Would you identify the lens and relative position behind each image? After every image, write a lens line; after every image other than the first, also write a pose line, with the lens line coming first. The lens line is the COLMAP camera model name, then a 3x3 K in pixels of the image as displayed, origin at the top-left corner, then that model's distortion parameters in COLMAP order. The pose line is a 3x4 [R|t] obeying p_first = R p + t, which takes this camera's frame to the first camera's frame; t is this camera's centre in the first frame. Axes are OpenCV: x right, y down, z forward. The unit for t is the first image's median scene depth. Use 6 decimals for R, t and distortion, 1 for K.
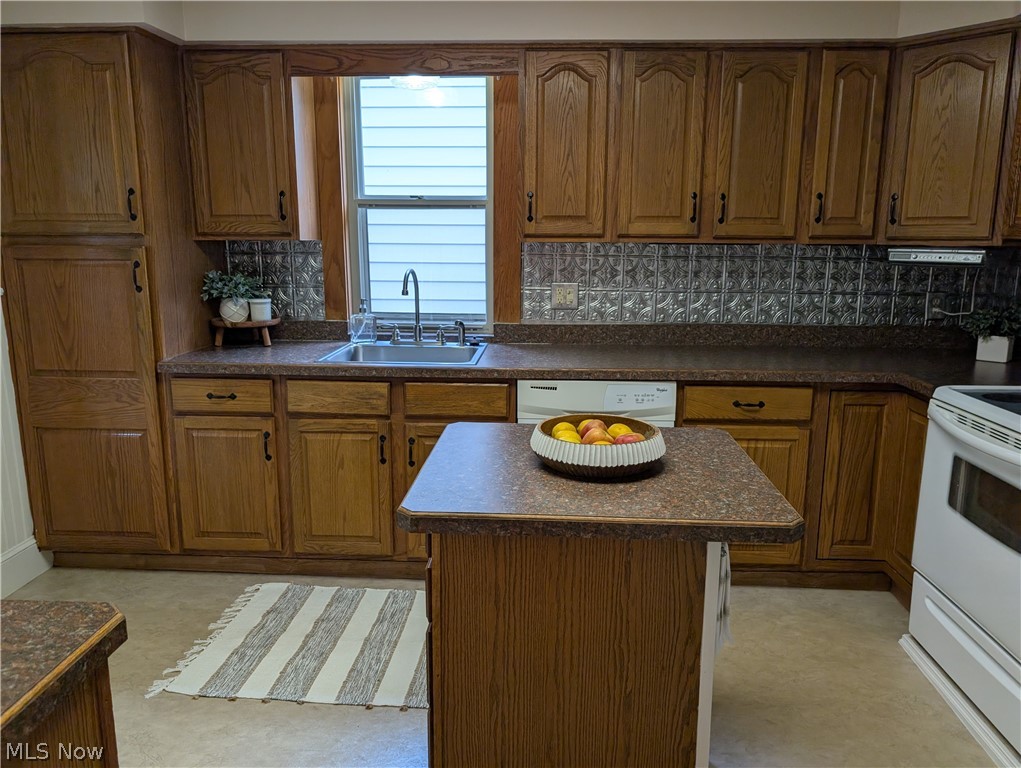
lens RADIAL K [[745.8, 0, 510.8], [0, 745.8, 376.1], [0, 0, 1]] dist [0.047584, -0.052546]
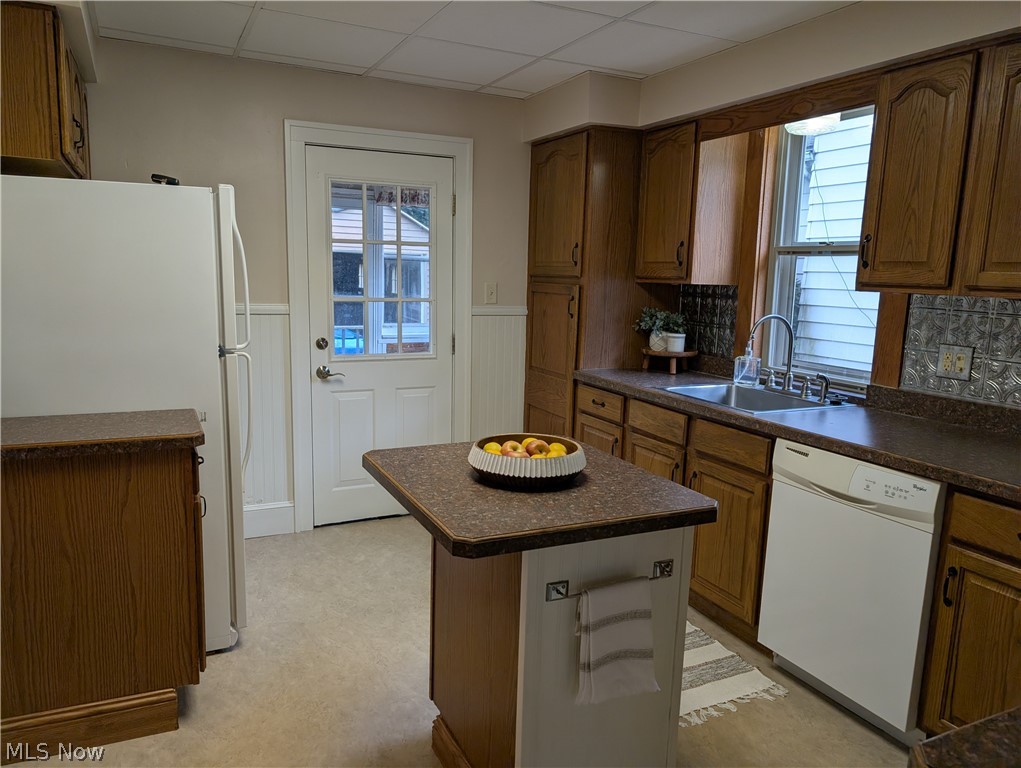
lens RADIAL K [[745.8, 0, 510.8], [0, 745.8, 376.1], [0, 0, 1]] dist [0.047584, -0.052546]
pose [[0.475364, 0.132731, -0.869719, 0.630382], [-0.192111, 0.980359, 0.044614, -0.045173], [0.858558, 0.145875, 0.491526, 0.242652]]
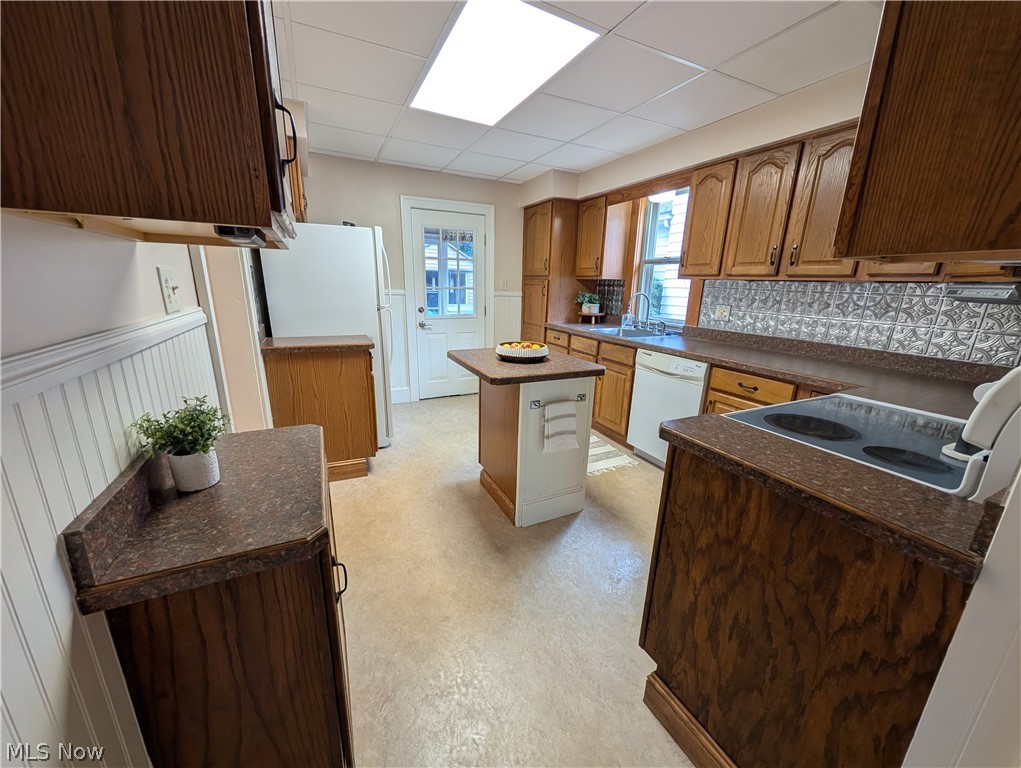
lens RADIAL K [[393.1, 0, 509.3], [0, 393.1, 389.3], [0, 0, 1]] dist [0.006549, -0.004659]
pose [[0.468932, 0.237952, -0.850577, 0.742078], [-0.191637, 0.967495, 0.165009, 0.004413], [0.862194, 0.085624, 0.499290, 0.185476]]
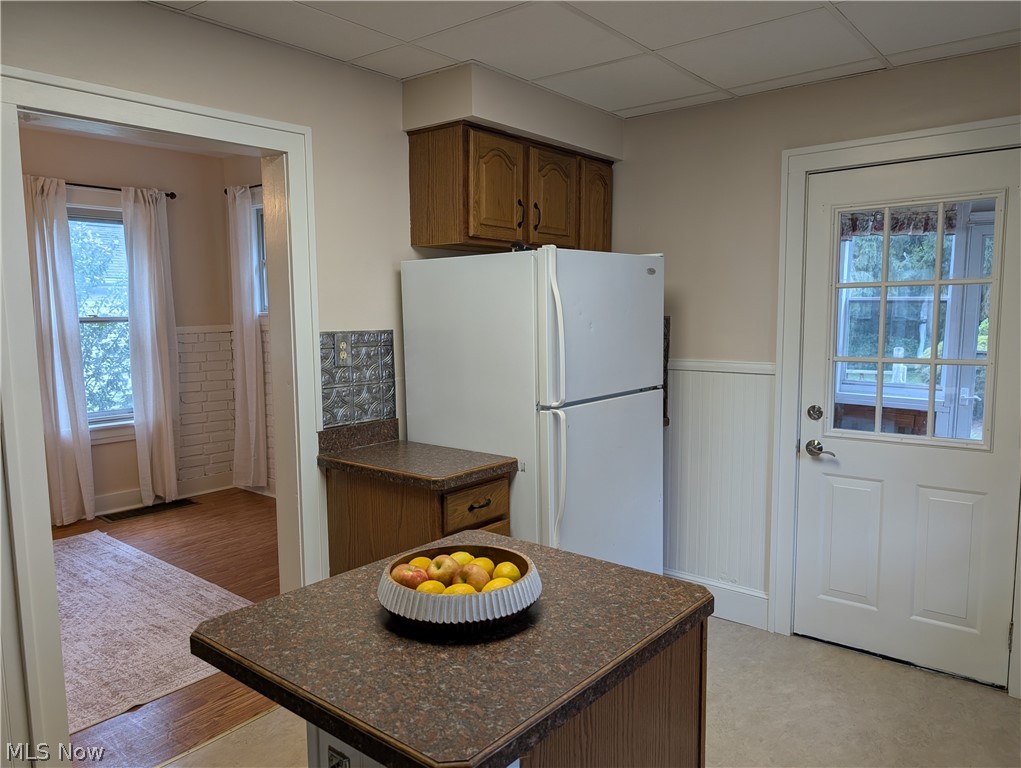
lens RADIAL K [[745.8, 0, 510.8], [0, 745.8, 376.1], [0, 0, 1]] dist [0.047584, -0.052546]
pose [[-0.598507, 0.073074, -0.797778, 0.430043], [-0.148831, 0.968353, 0.200354, -0.182343], [0.787171, 0.238647, -0.568690, 0.866203]]
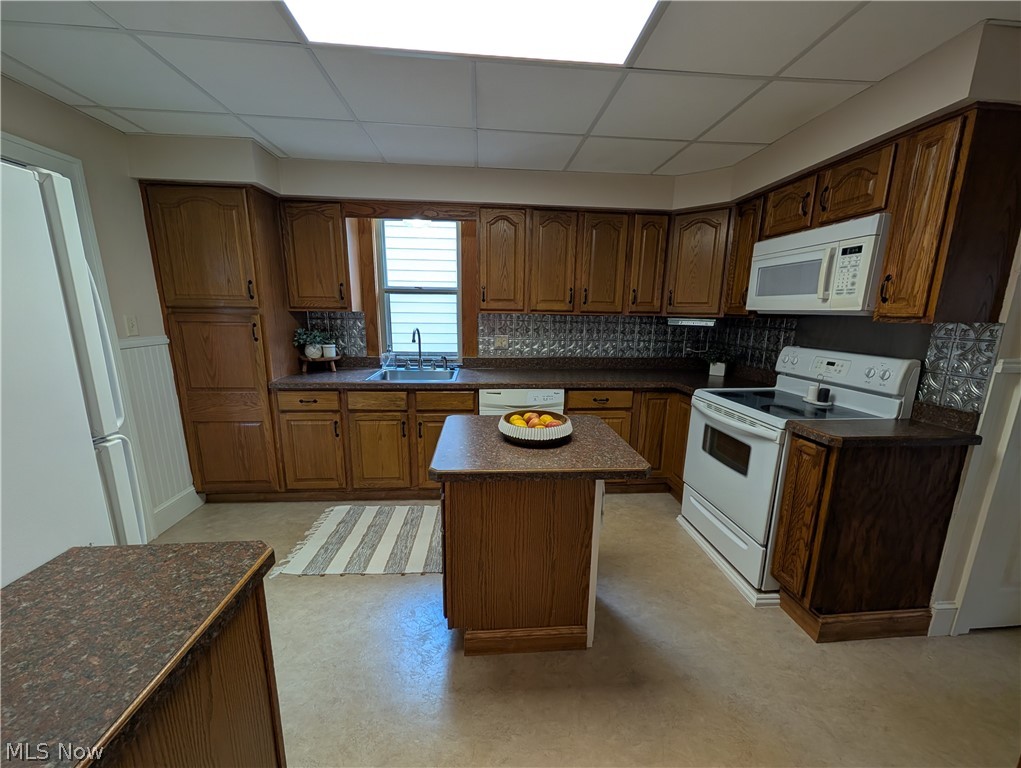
lens RADIAL K [[393.1, 0, 509.3], [0, 393.1, 389.3], [0, 0, 1]] dist [0.006549, -0.004659]
pose [[0.991742, -0.017407, 0.127060, -0.039310], [0.015116, 0.999706, 0.018973, -0.010820], [-0.127353, -0.016895, 0.991714, 0.036730]]
